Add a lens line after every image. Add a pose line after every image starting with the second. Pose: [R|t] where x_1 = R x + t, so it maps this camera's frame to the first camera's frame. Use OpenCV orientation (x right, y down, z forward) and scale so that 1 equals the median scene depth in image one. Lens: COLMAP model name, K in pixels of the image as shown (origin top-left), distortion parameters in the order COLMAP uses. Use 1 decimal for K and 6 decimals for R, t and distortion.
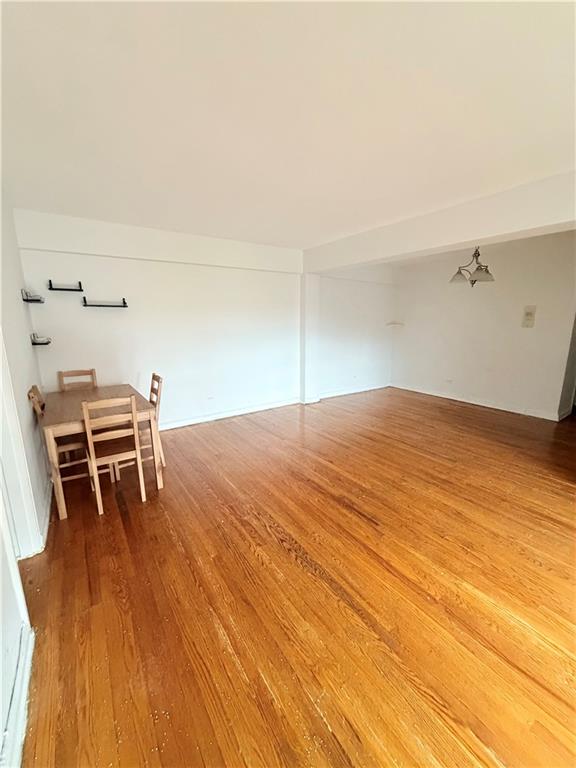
lens RADIAL K [[305.6, 0, 288.6], [0, 305.6, 378.0], [0, 0, 1]] dist [-0.000131, 0.001169]
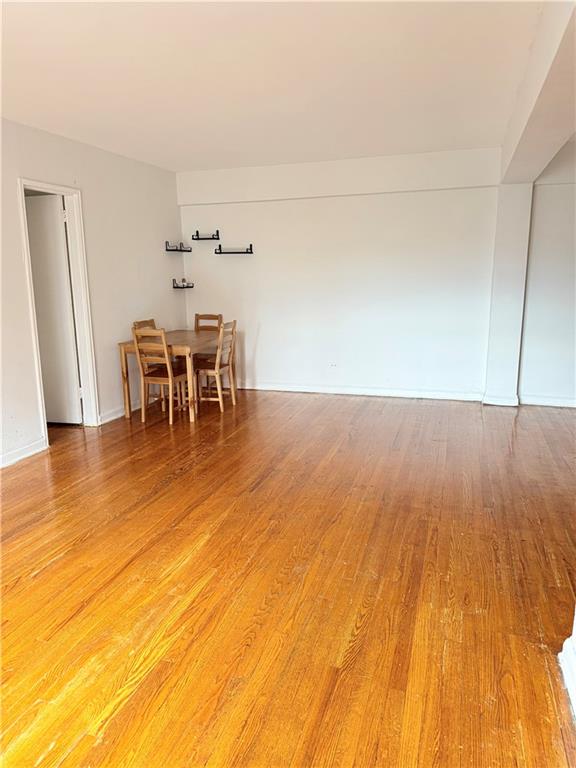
lens RADIAL K [[541.5, 0, 293.3], [0, 541.5, 382.8], [0, 0, 1]] dist [0.071812, -0.041582]
pose [[0.609698, 0.154756, -0.777380, 1.396644], [-0.141576, 0.986246, 0.085298, 0.010539], [0.779888, 0.058053, 0.623221, 0.078437]]
